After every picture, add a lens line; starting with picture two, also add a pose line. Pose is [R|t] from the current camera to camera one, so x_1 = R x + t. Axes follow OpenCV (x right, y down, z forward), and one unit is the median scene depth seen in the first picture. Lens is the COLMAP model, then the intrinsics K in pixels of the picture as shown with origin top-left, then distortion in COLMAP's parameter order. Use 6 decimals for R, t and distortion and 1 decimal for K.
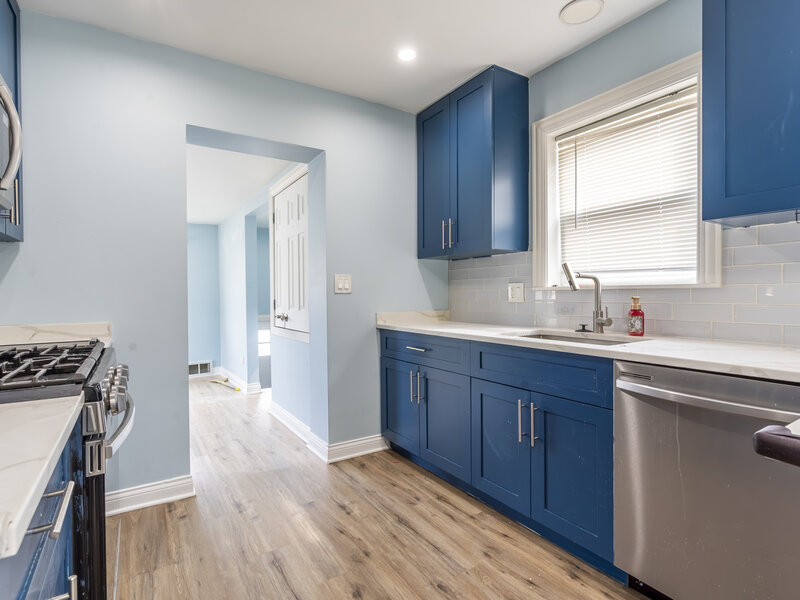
lens RADIAL K [[406.4, 0, 399.6], [0, 406.4, 298.8], [0, 0, 1]] dist [0.000481, 0.000275]
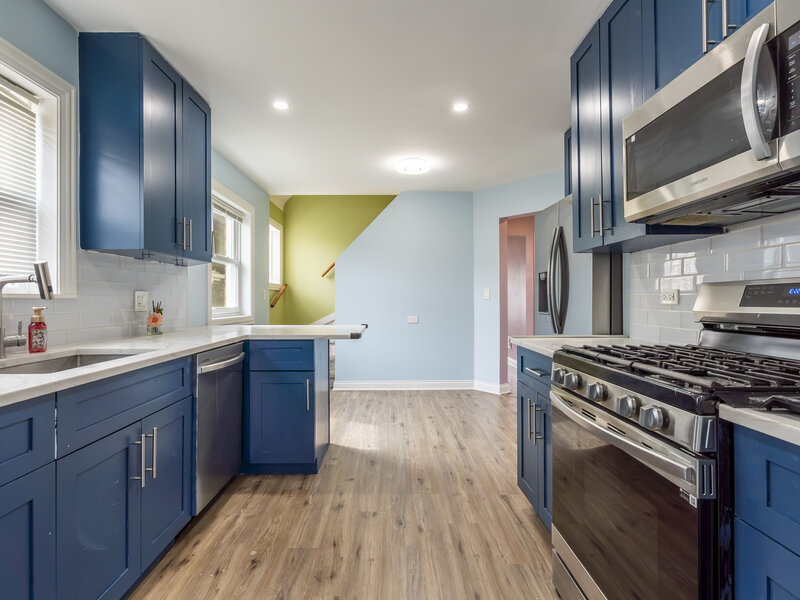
lens RADIAL K [[406.4, 0, 397.7], [0, 406.4, 299.5], [0, 0, 1]] dist [0.000481, 0.000275]
pose [[-0.841096, 0.016731, 0.540627, -0.589454], [0.016300, 0.999852, -0.005584, -0.003448], [-0.540640, 0.004116, -0.841244, 1.455852]]
